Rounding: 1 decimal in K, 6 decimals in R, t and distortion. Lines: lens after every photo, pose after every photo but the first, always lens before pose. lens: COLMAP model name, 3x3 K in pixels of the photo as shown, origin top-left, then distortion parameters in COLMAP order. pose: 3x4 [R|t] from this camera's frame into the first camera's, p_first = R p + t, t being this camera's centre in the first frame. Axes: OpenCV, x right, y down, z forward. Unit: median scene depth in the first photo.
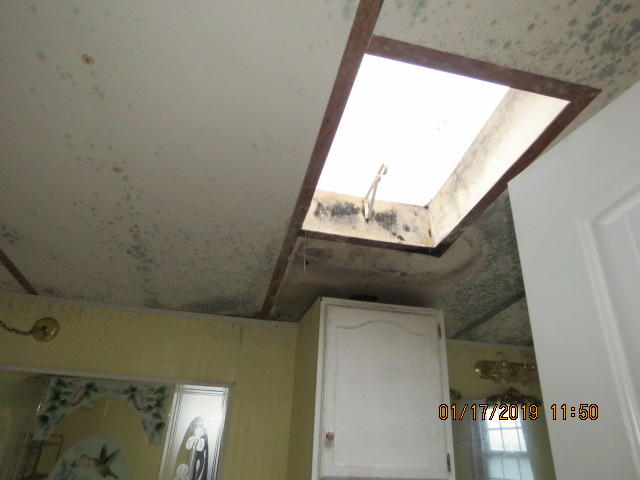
lens RADIAL K [[411.3, 0, 317.3], [0, 411.3, 240.9], [0, 0, 1]] dist [0.000091, 0.000283]
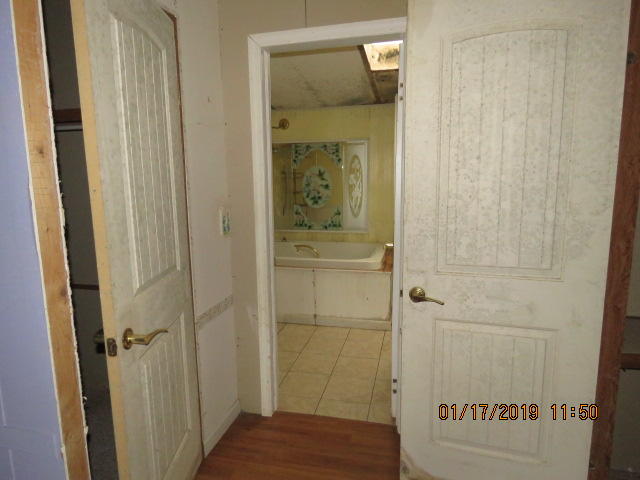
lens RADIAL K [[411.3, 0, 319.2], [0, 411.3, 241.0], [0, 0, 1]] dist [0.000091, 0.000283]
pose [[0.890662, 0.007338, -0.454607, 0.551334], [0.245427, 0.833926, 0.494301, -0.325047], [0.382736, -0.551828, 0.740945, -0.967870]]
